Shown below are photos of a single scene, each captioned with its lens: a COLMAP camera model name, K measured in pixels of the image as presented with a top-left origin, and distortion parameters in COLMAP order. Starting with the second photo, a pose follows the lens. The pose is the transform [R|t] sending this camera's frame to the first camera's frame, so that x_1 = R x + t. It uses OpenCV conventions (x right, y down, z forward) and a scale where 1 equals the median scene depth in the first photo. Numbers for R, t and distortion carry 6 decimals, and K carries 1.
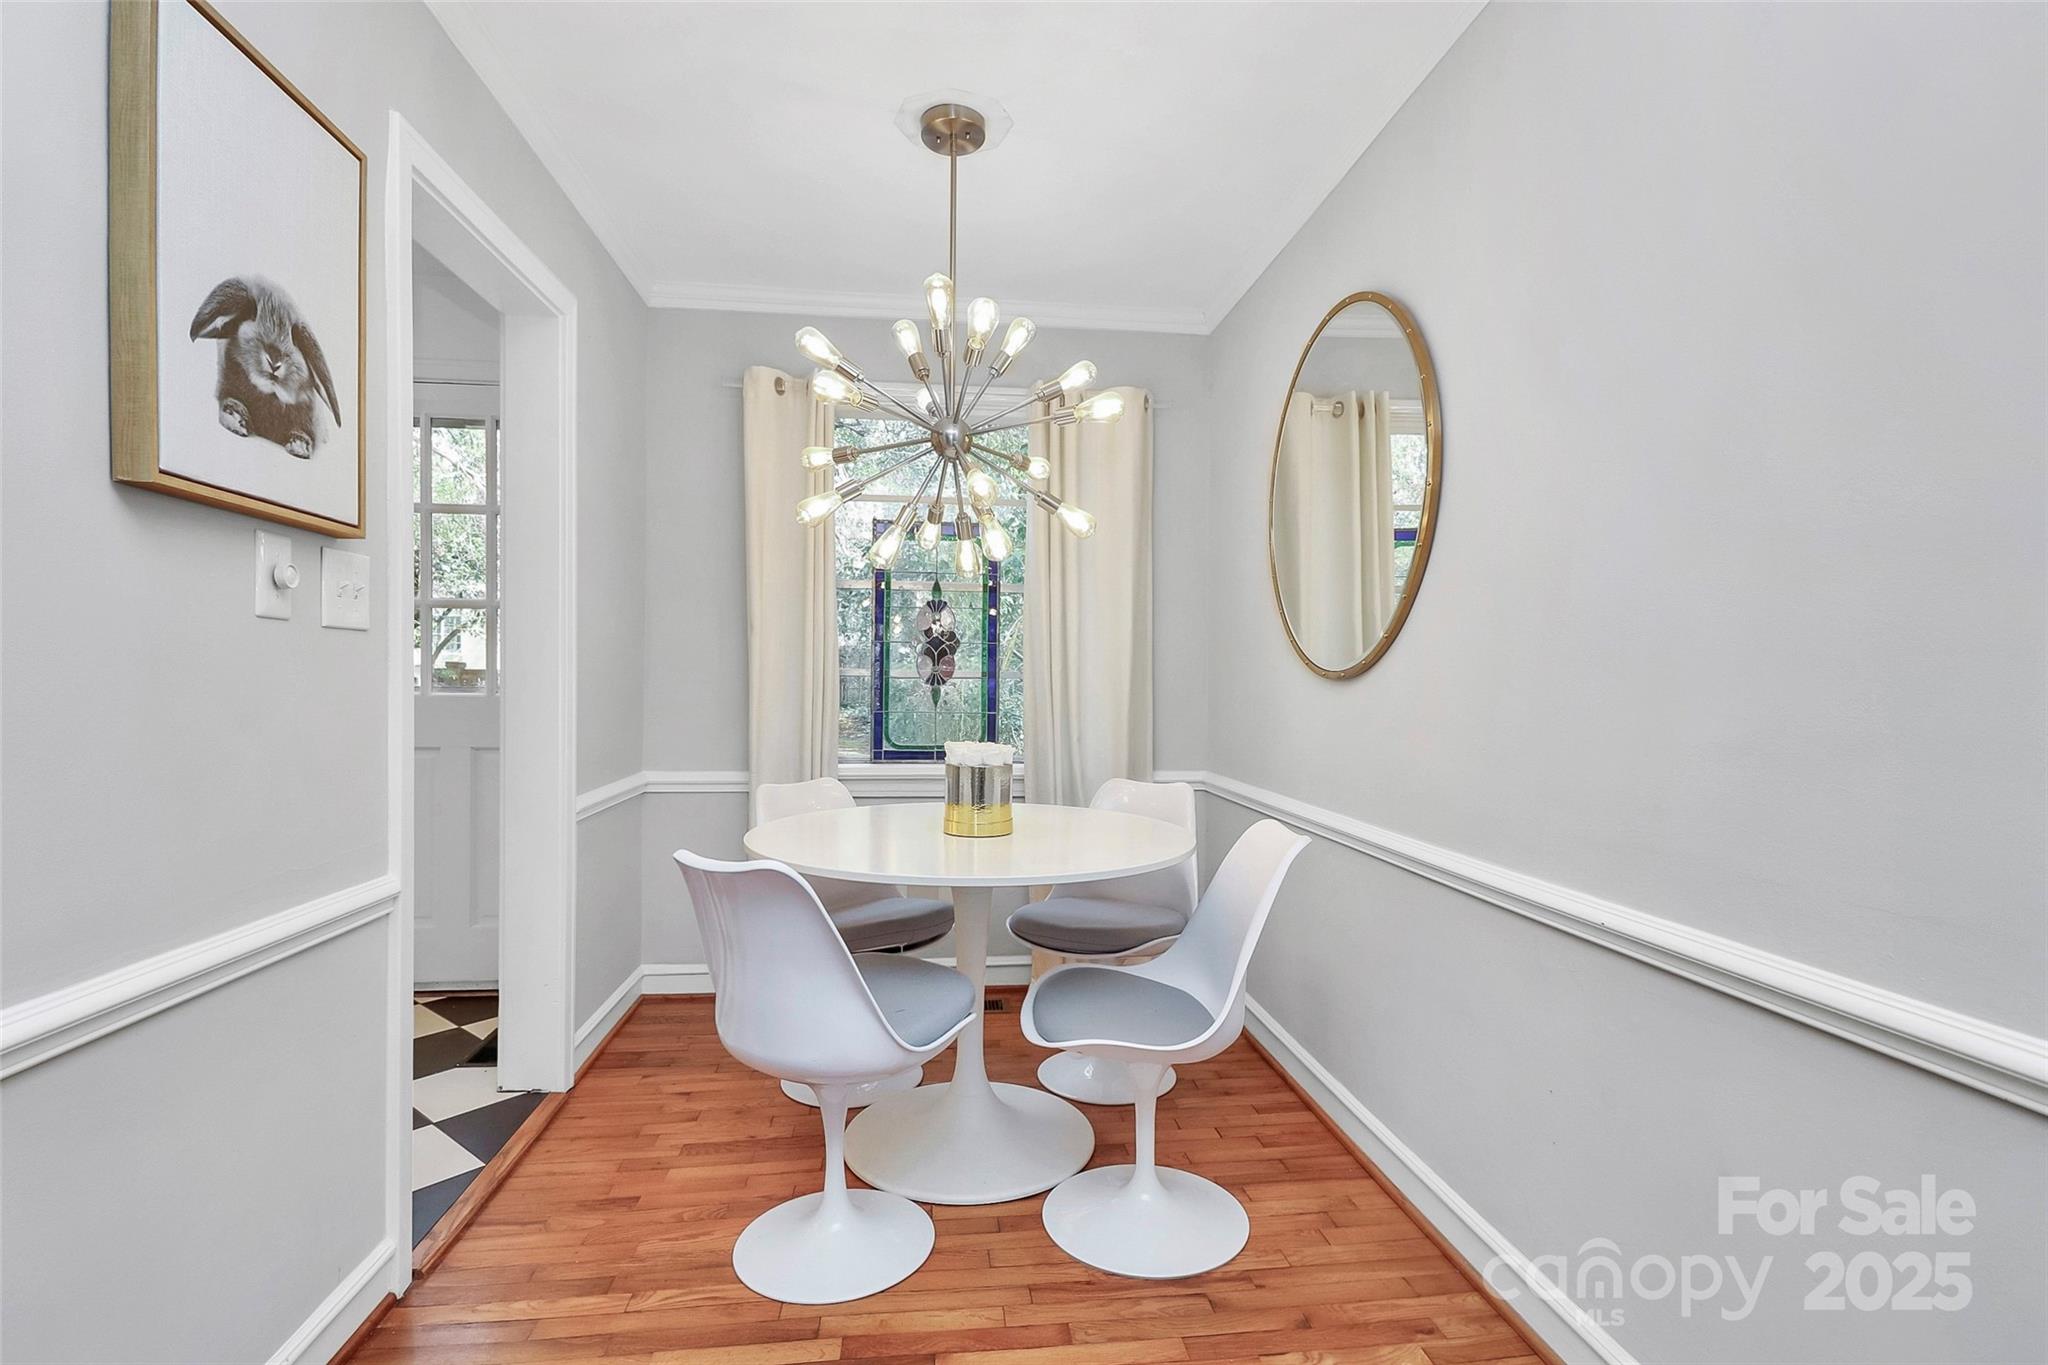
lens RADIAL K [[967.5, 0, 1019.8], [0, 967.5, 674.5], [0, 0, 1]] dist [0.005108, -0.016314]
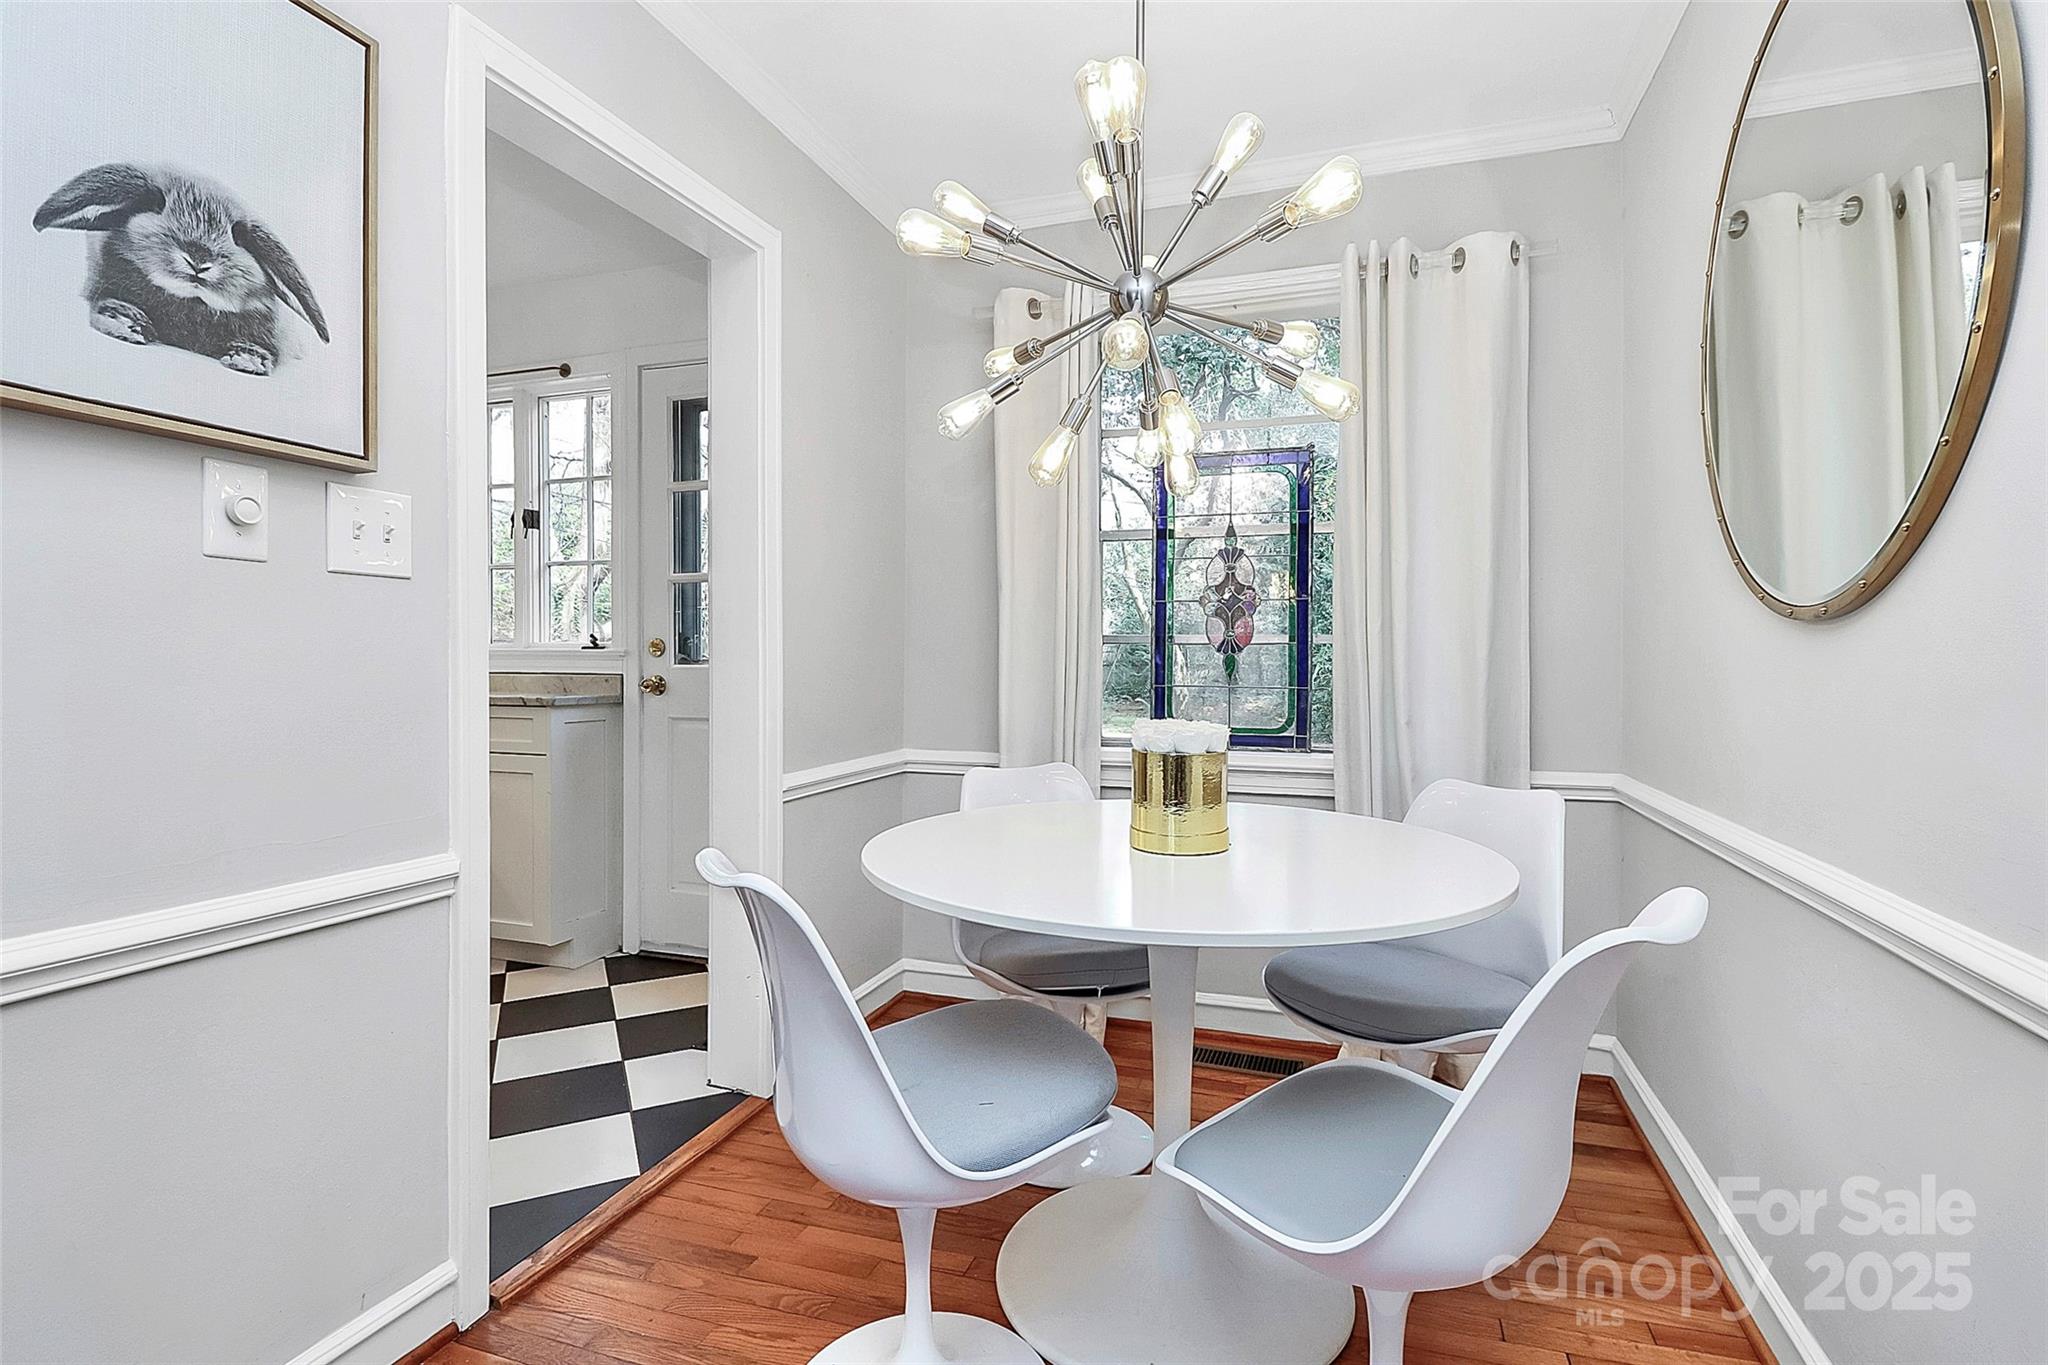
lens RADIAL K [[962.1, 0, 1031.0], [0, 962.1, 658.2], [0, 0, 1]] dist [0.009539, -0.017079]
pose [[0.904983, -0.011244, -0.425299, 0.217788], [0.010093, 0.999937, -0.004959, 0.036871], [0.425328, 0.000195, 0.905039, 0.426011]]
